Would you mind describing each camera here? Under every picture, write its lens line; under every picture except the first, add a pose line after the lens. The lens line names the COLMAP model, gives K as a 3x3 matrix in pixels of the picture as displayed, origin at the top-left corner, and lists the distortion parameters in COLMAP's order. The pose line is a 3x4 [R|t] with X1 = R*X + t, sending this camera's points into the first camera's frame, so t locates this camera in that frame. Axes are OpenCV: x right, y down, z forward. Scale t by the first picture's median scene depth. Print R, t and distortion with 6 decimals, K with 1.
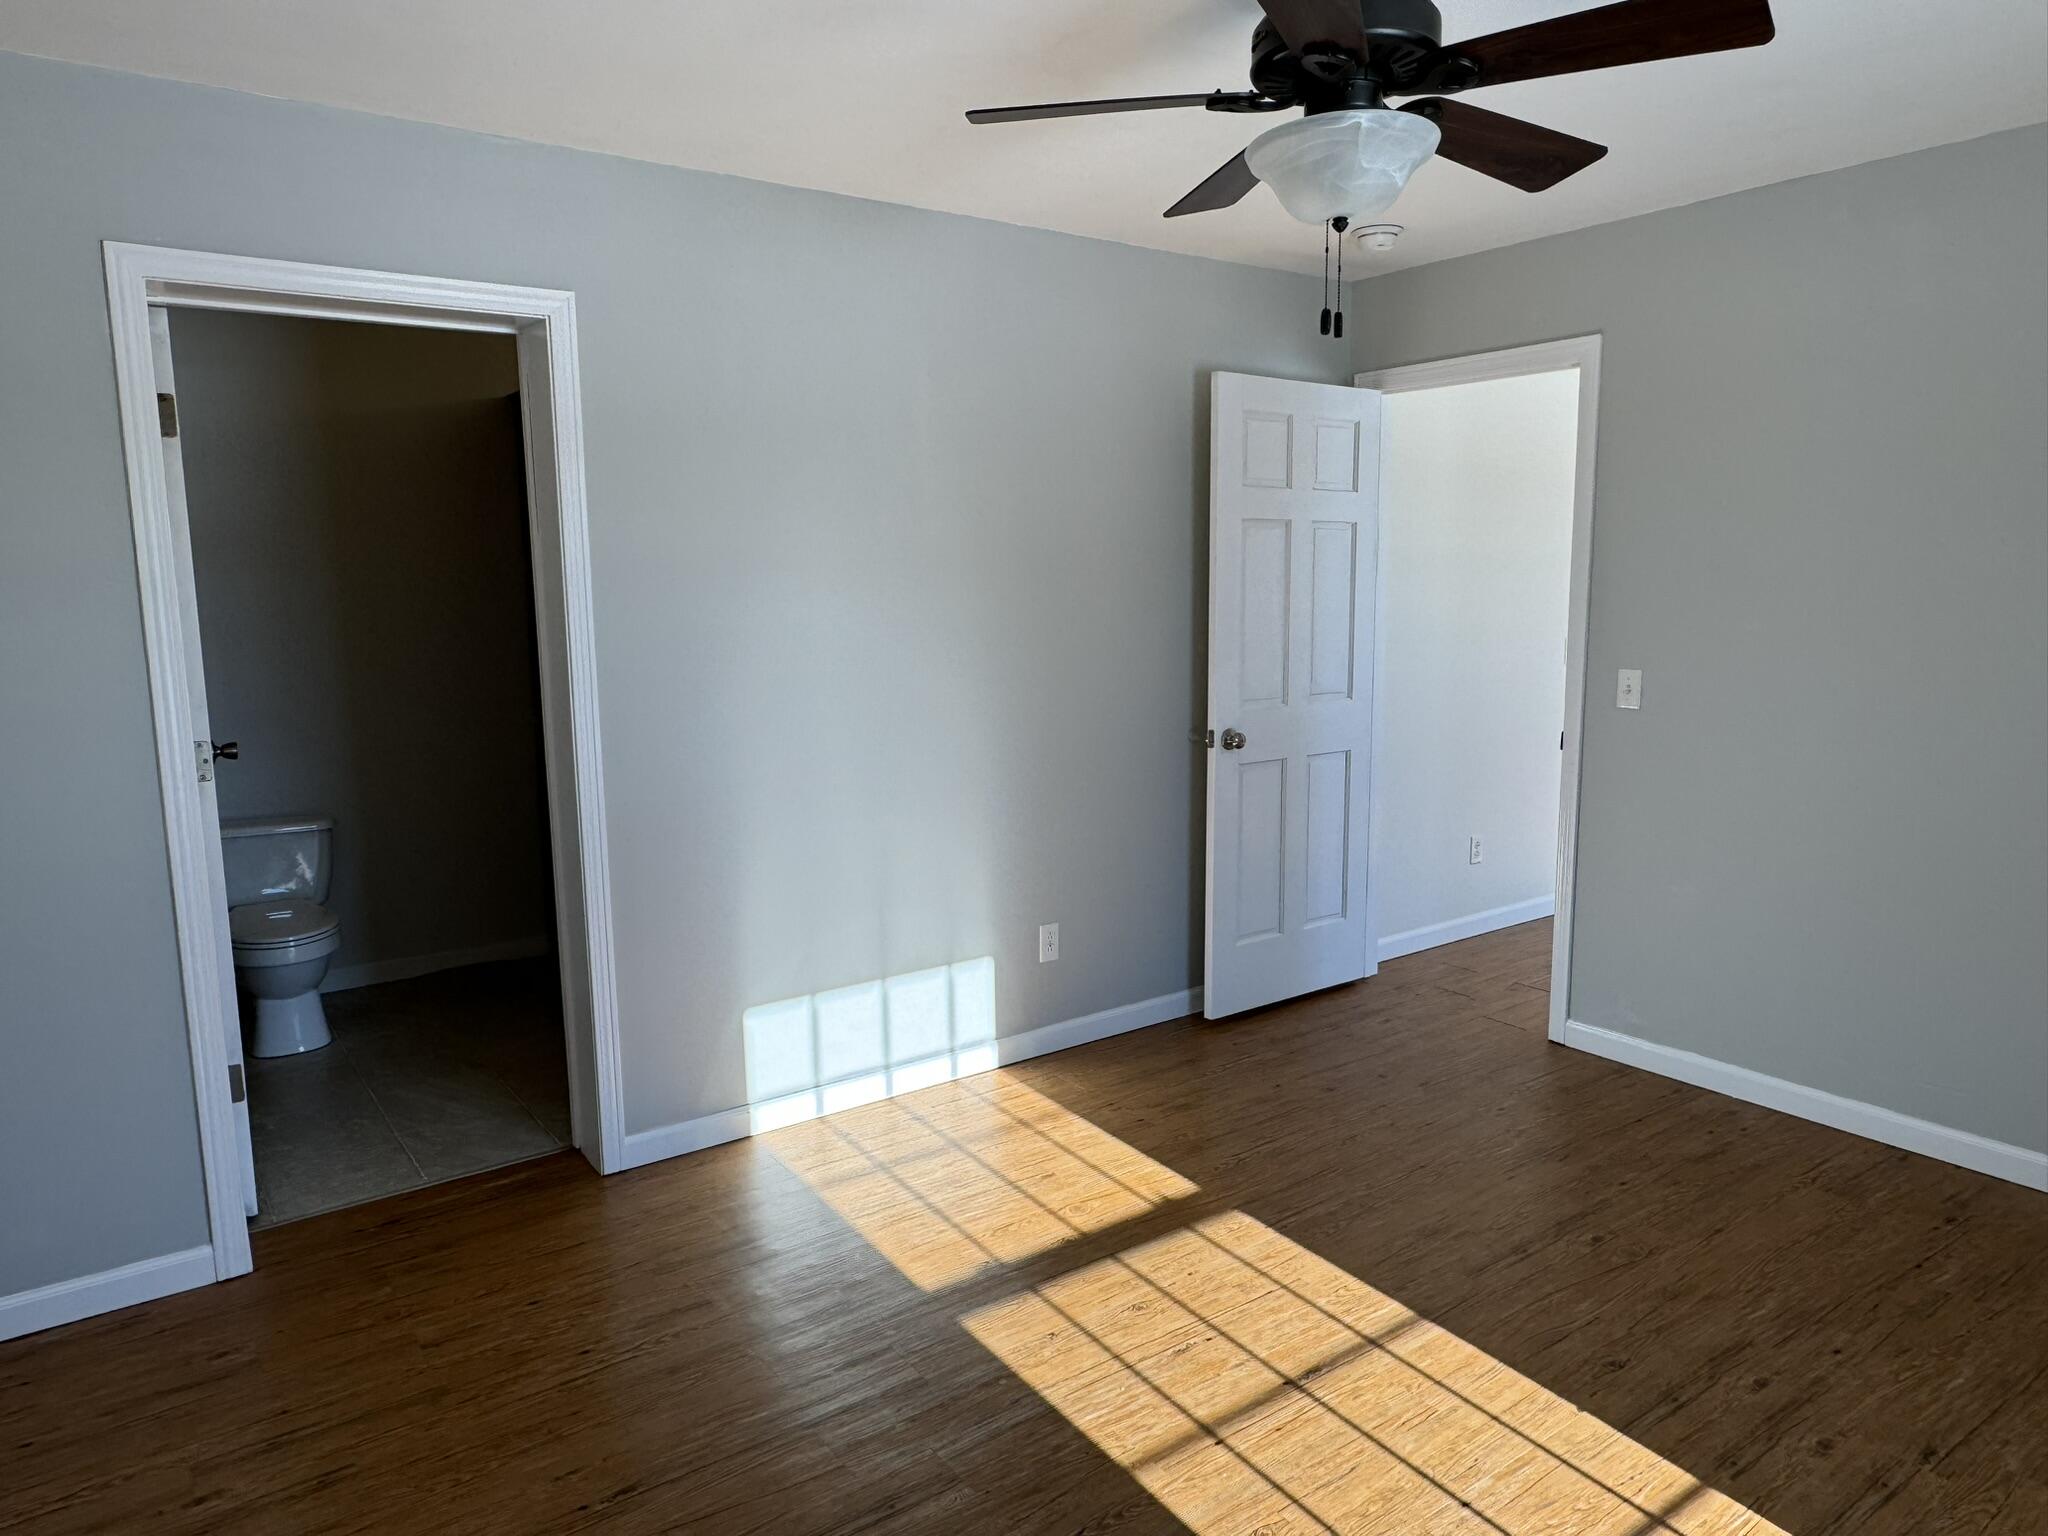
lens RADIAL K [[1288.2, 0, 1024.3], [0, 1288.2, 767.0], [0, 0, 1]] dist [0.001997, -0.000196]
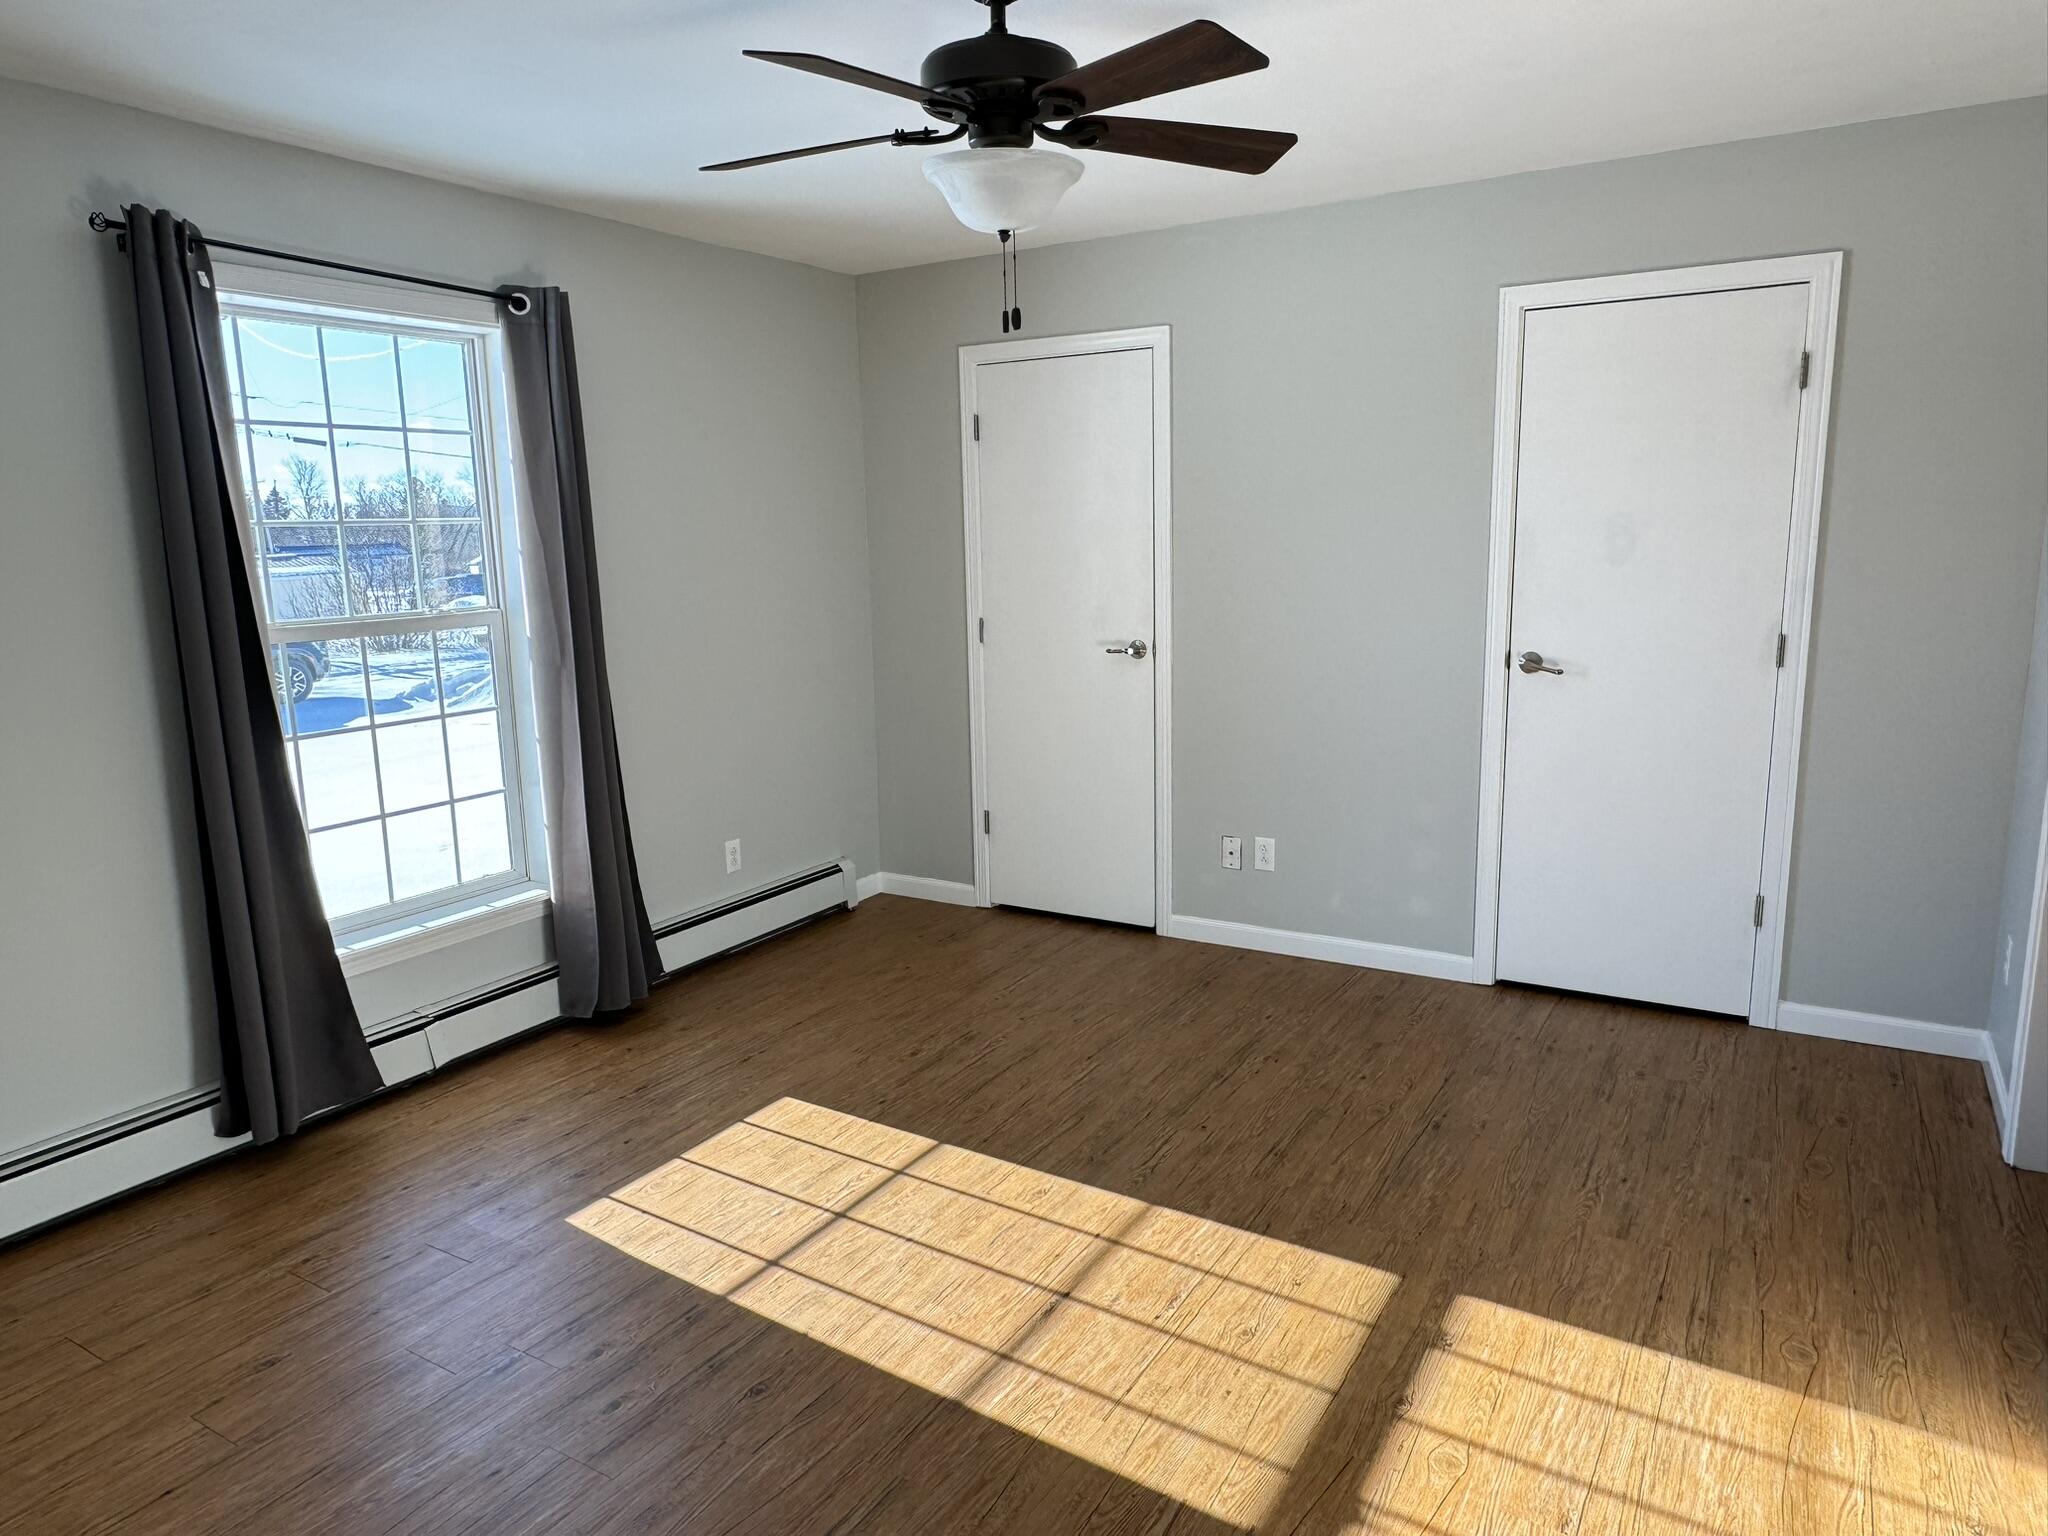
lens RADIAL K [[1288.2, 0, 1022.5], [0, 1288.2, 766.0], [0, 0, 1]] dist [0.001997, -0.000196]
pose [[-0.916062, 0.107619, -0.386327, 0.595799], [-0.023699, 0.947111, 0.320030, -0.274004], [0.400336, 0.302323, -0.865062, 1.753599]]
